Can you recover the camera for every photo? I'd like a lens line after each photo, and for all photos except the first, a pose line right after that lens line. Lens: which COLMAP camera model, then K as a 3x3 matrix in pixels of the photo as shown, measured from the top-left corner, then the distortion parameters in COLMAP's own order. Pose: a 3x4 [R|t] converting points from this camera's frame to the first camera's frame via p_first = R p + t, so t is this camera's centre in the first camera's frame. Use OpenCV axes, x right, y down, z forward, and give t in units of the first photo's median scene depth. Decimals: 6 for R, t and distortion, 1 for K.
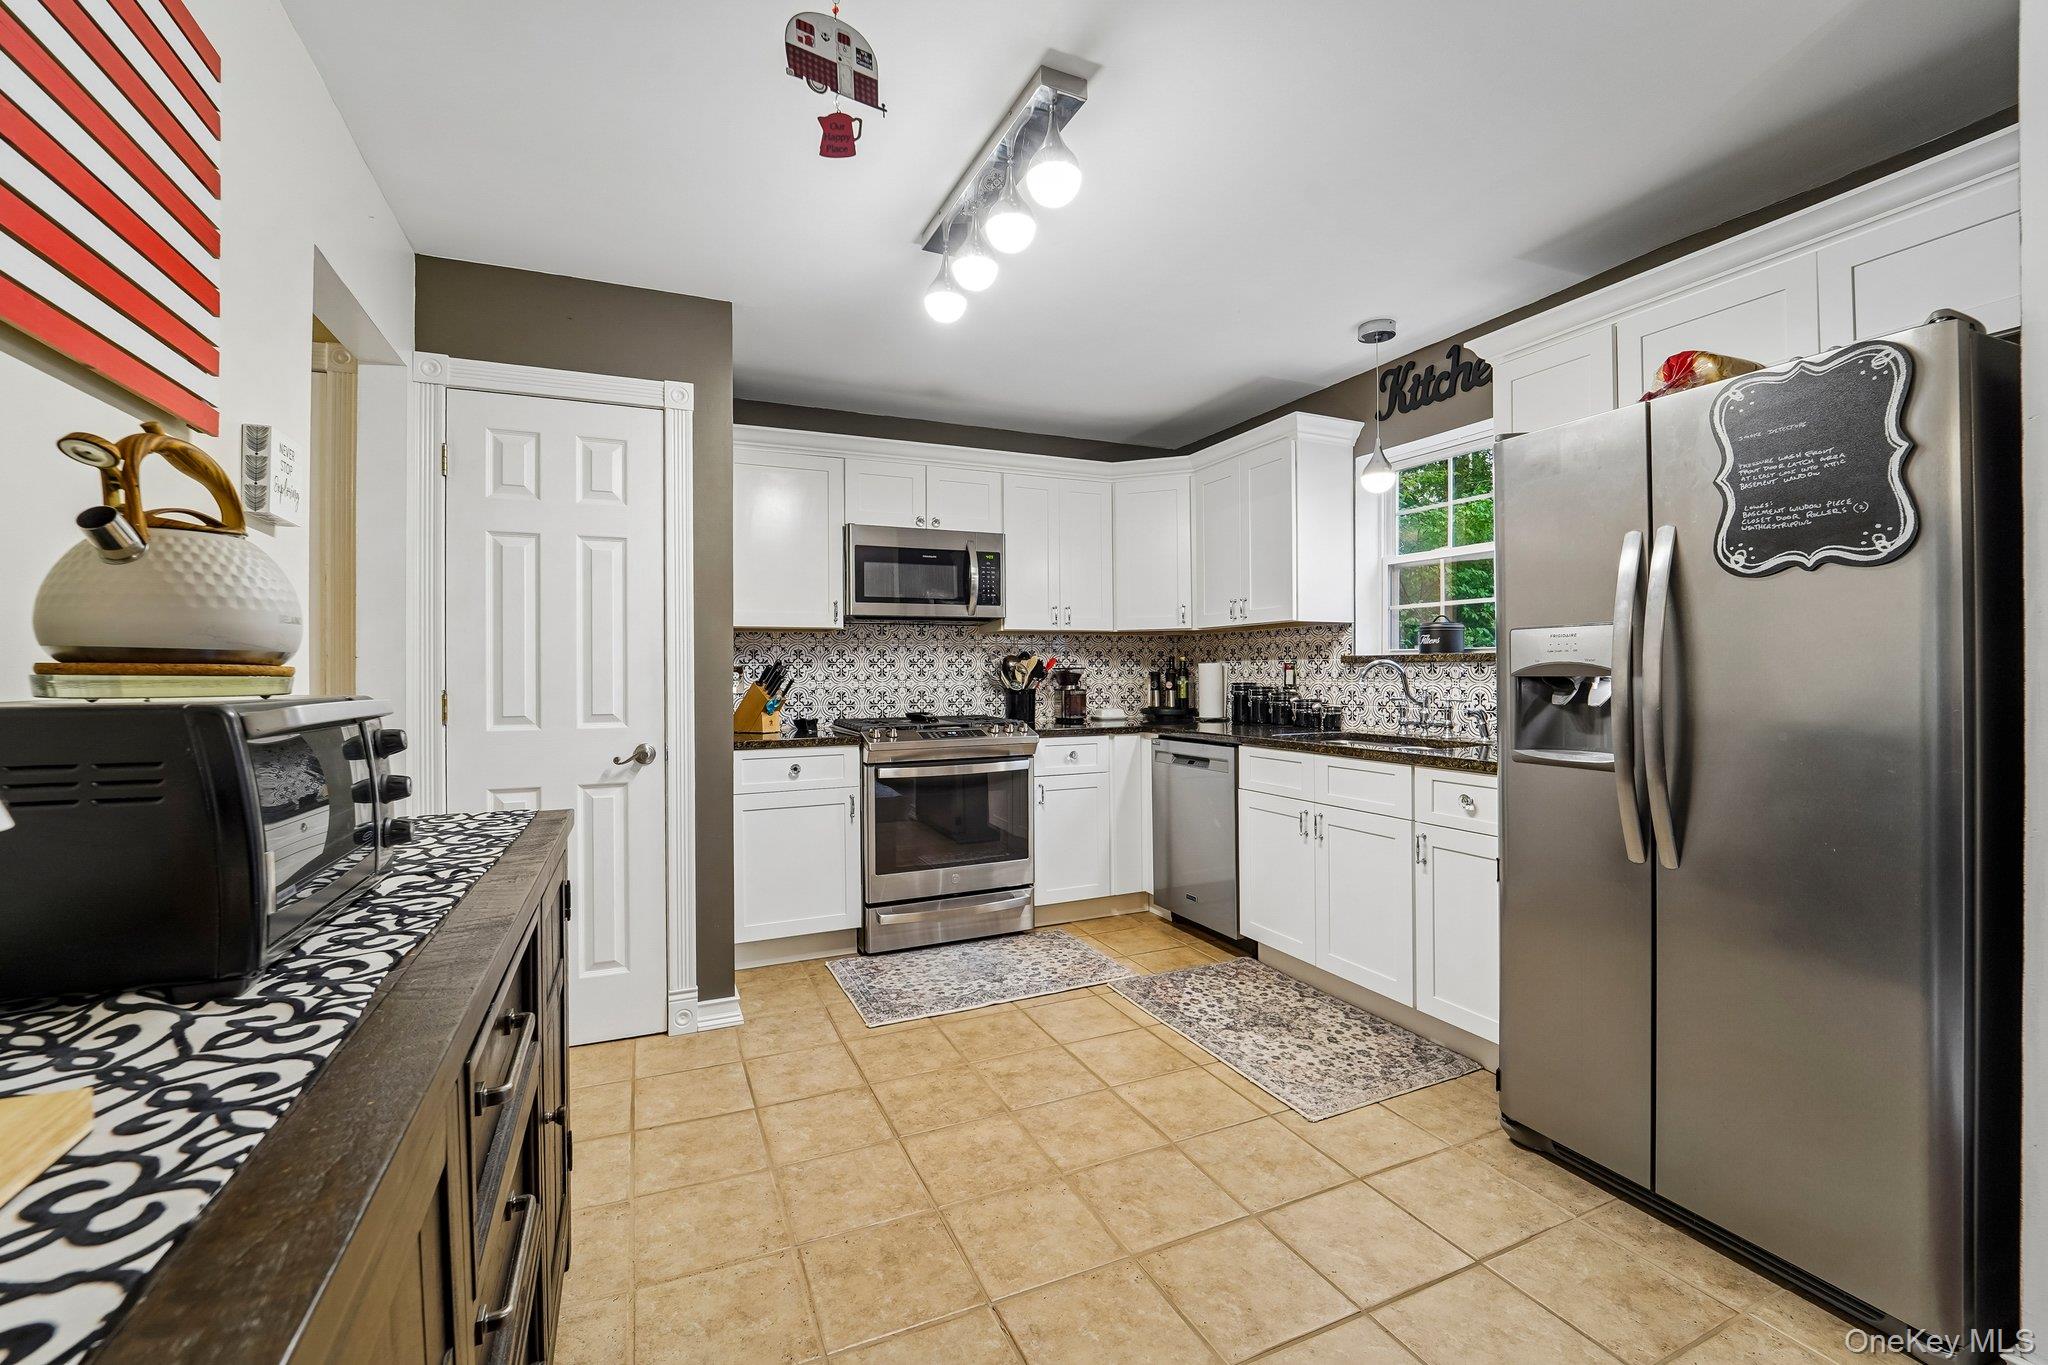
lens RADIAL K [[841.8, 0, 1012.3], [0, 841.8, 671.9], [0, 0, 1]] dist [-0.023674, -0.000220]
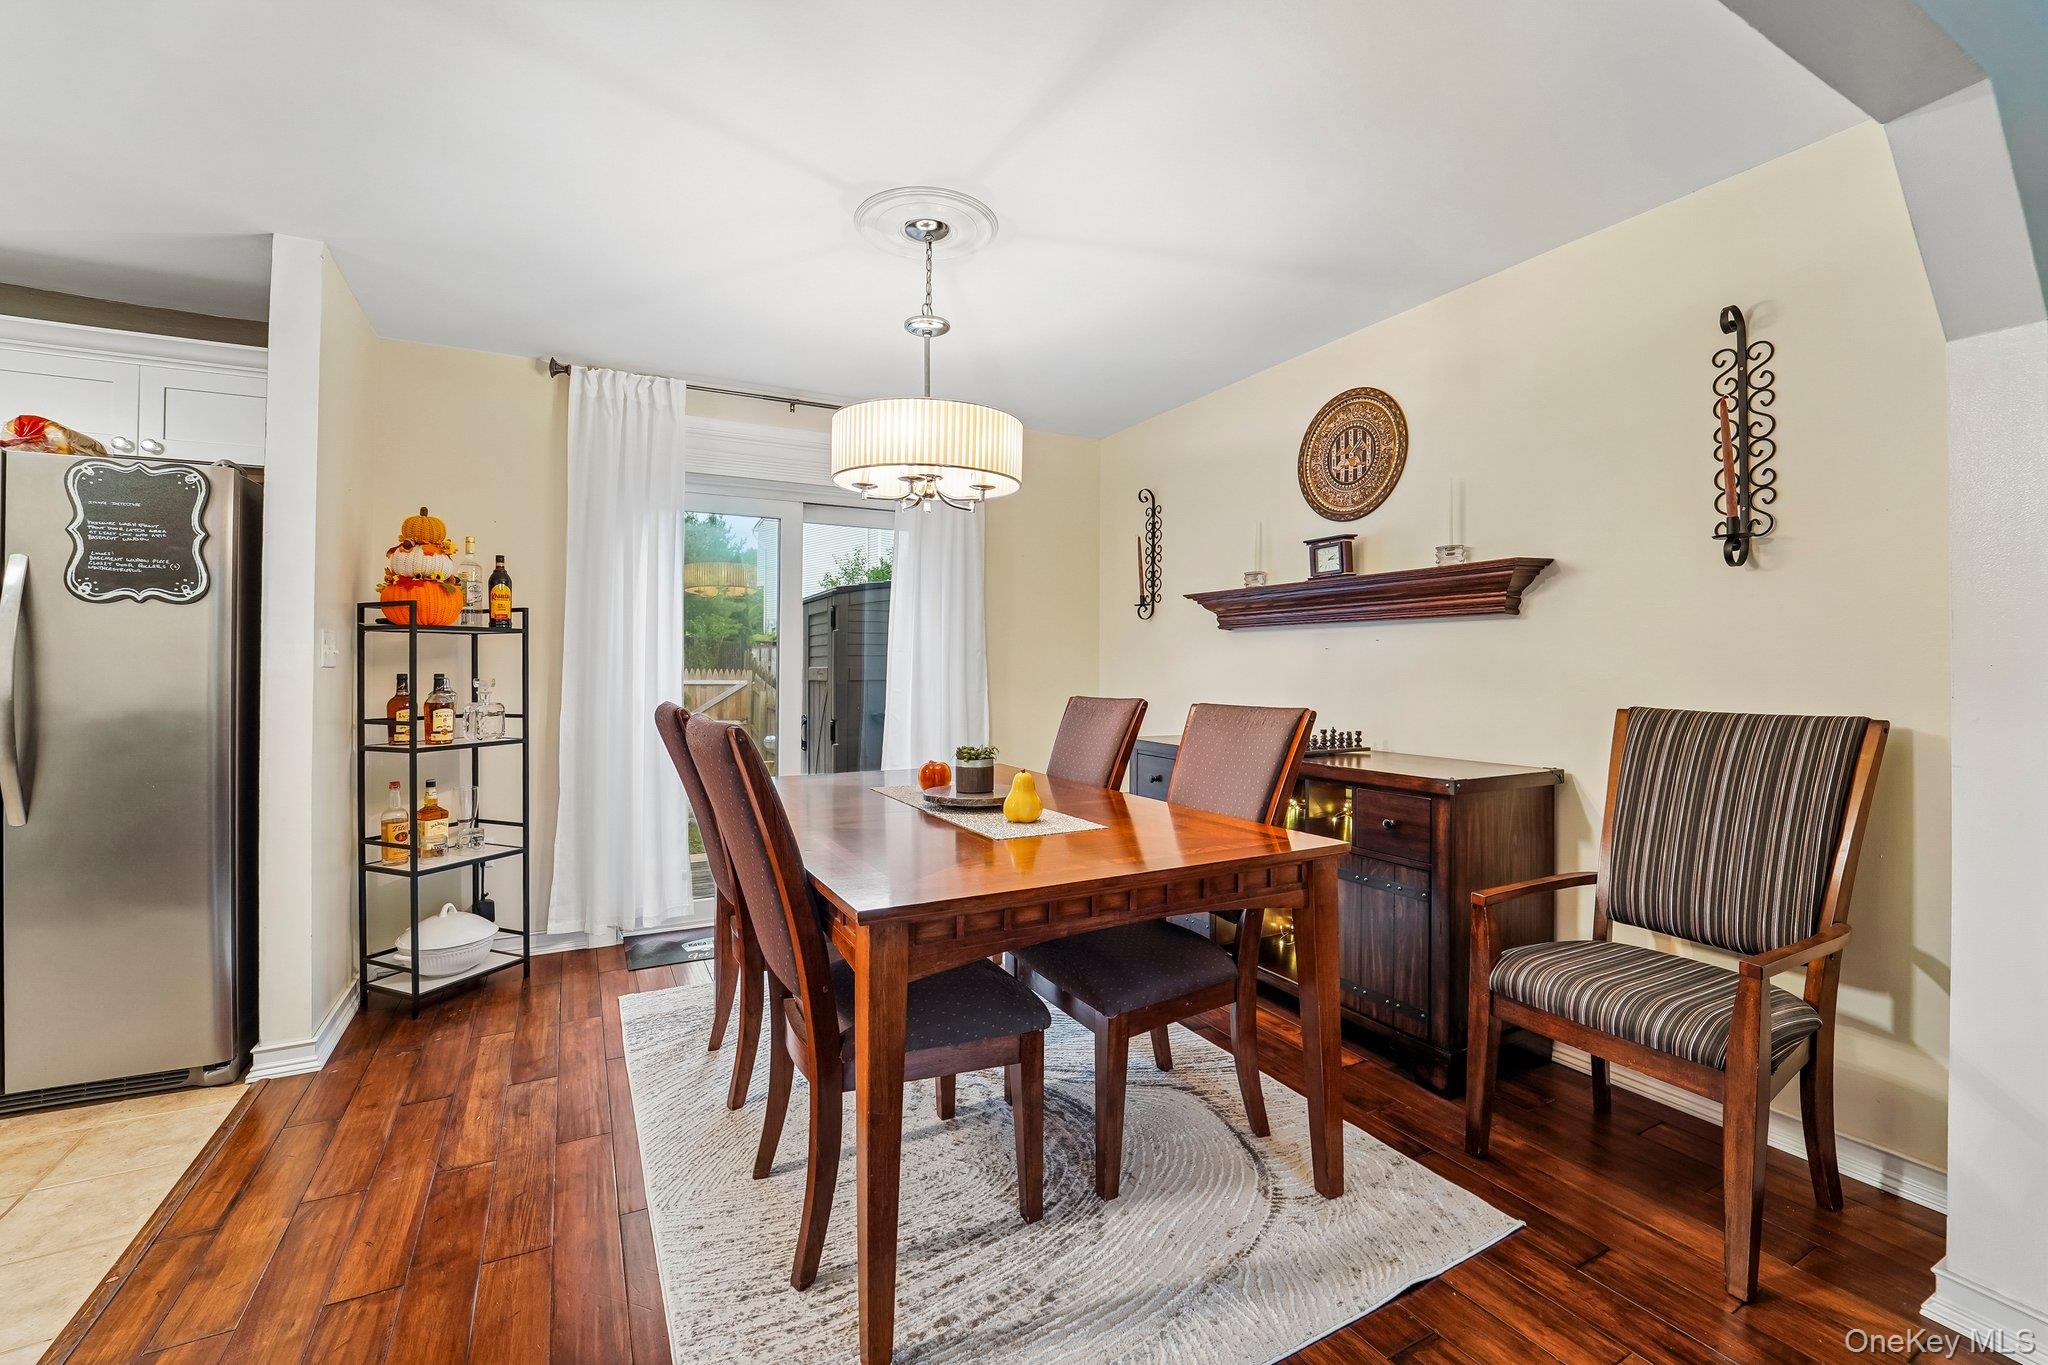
lens RADIAL K [[841.8, 0, 1022.6], [0, 841.8, 666.2], [0, 0, 1]] dist [-0.023674, -0.000220]
pose [[-0.074166, 0.008512, 0.997210, -0.291606], [-0.002134, 0.999960, -0.008694, 0.000706], [-0.997244, -0.002773, -0.074145, -0.226891]]
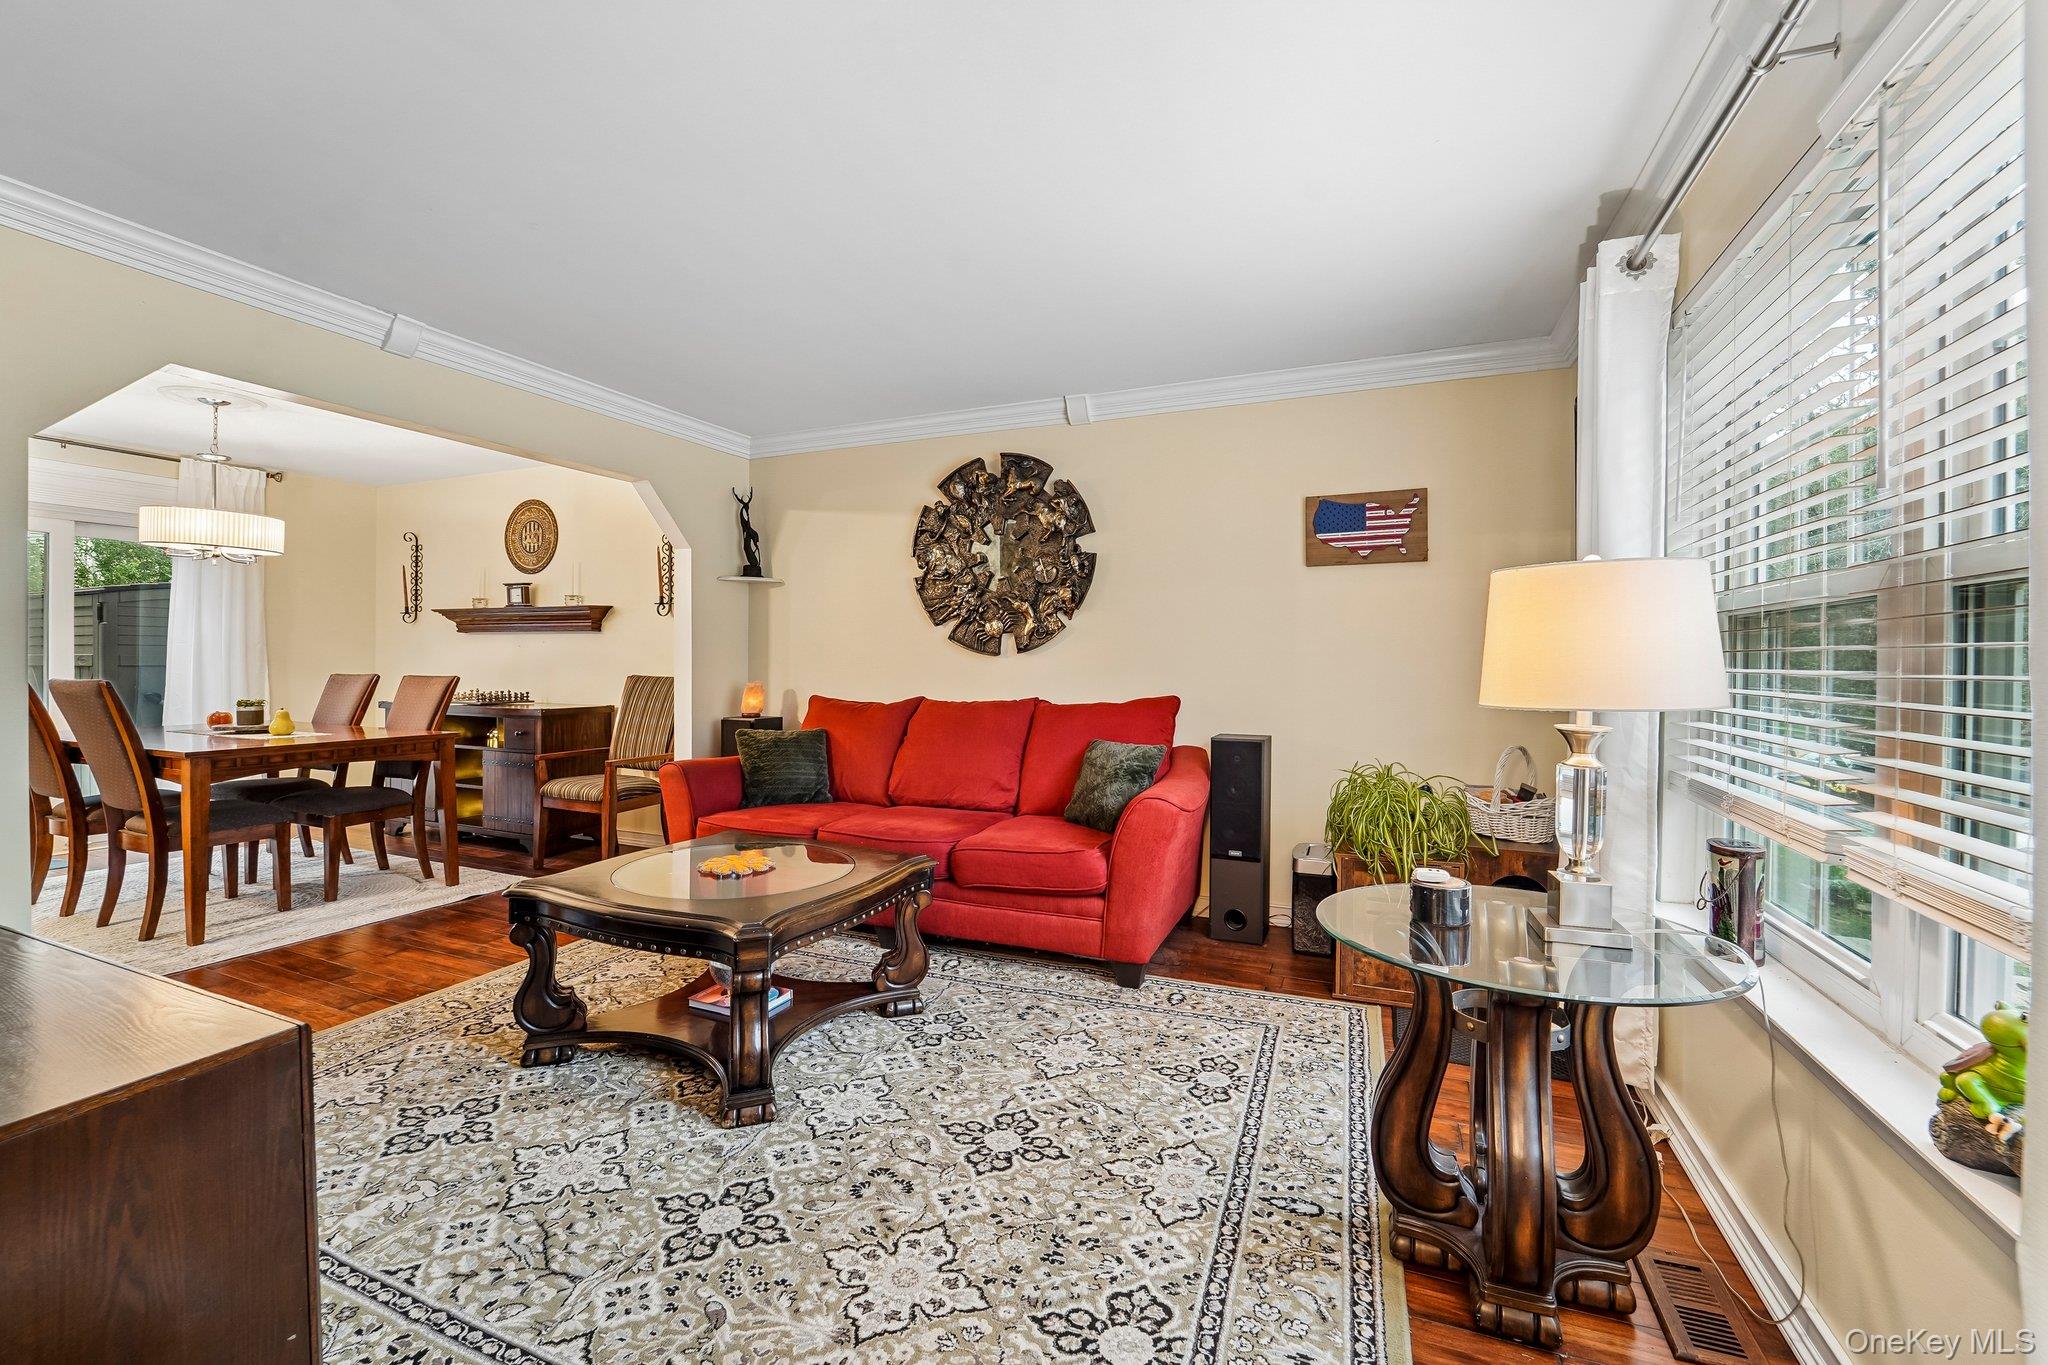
lens RADIAL K [[841.8, 0, 1017.0], [0, 841.8, 679.2], [0, 0, 1]] dist [-0.023674, -0.000220]
pose [[-0.681642, -0.013118, 0.731568, -1.311725], [-0.003911, 0.999890, 0.014286, 0.009888], [-0.731676, 0.006877, -0.681618, -0.238902]]
